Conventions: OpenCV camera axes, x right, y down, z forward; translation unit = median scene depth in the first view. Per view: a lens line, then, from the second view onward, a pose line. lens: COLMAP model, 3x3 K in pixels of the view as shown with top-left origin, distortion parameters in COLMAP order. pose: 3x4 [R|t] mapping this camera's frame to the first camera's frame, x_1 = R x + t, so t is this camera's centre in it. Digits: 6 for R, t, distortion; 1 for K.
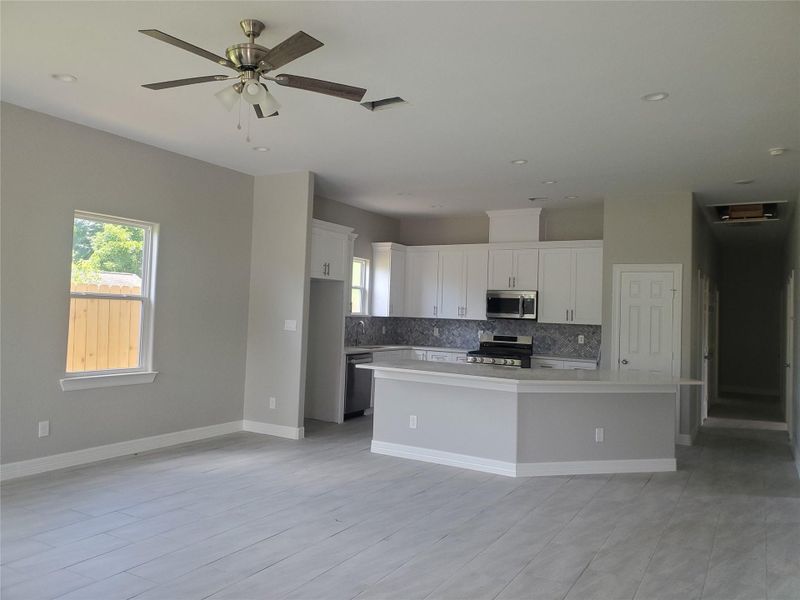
lens RADIAL K [[623.5, 0, 404.3], [0, 623.5, 293.3], [0, 0, 1]] dist [0.041206, -0.013682]
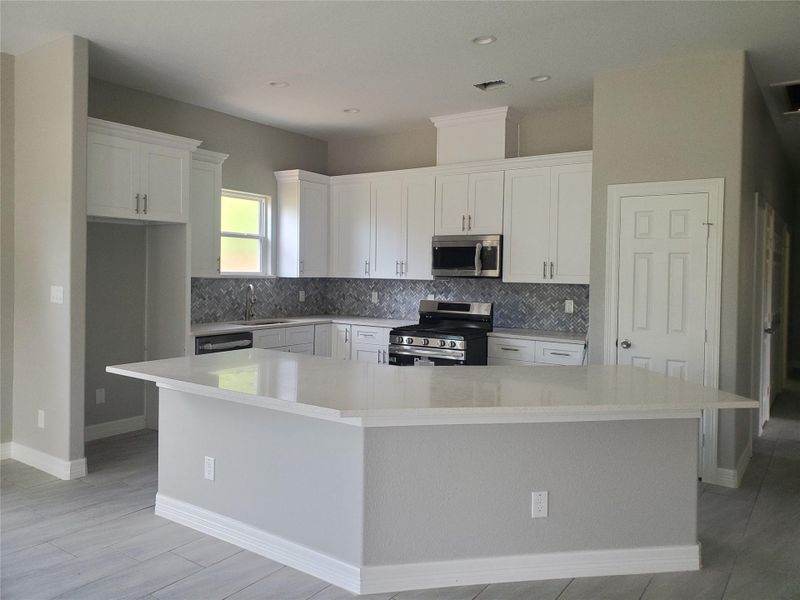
lens RADIAL K [[623.5, 0, 408.3], [0, 623.5, 285.5], [0, 0, 1]] dist [0.041206, -0.013682]
pose [[0.996672, -0.015398, -0.080049, 0.168211], [0.019532, 0.998502, 0.051118, 0.014638], [0.079142, -0.052512, 0.995479, 0.335771]]
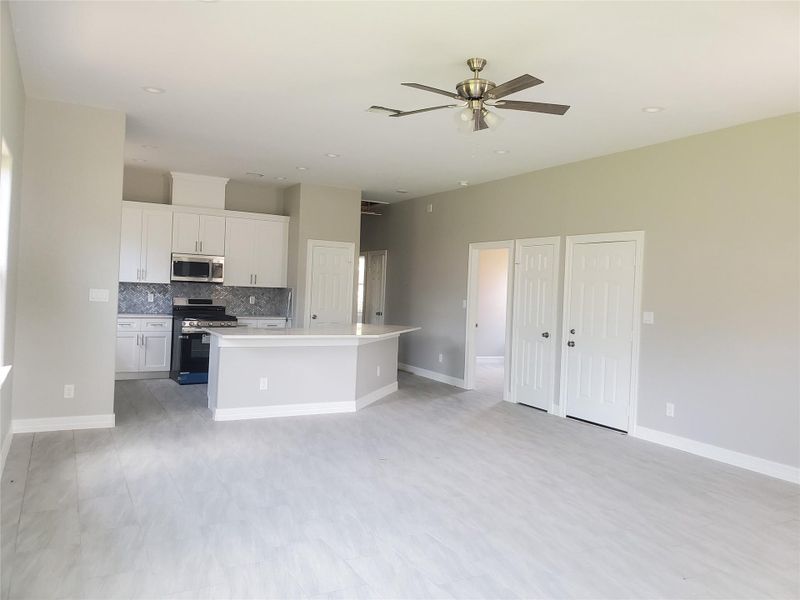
lens RADIAL K [[623.5, 0, 403.4], [0, 623.5, 295.8], [0, 0, 1]] dist [0.041206, -0.013682]
pose [[0.517254, -0.022617, 0.855533, -0.554549], [-0.049200, 0.997212, 0.056109, -0.011743], [-0.854416, -0.071114, 0.514699, 0.181260]]
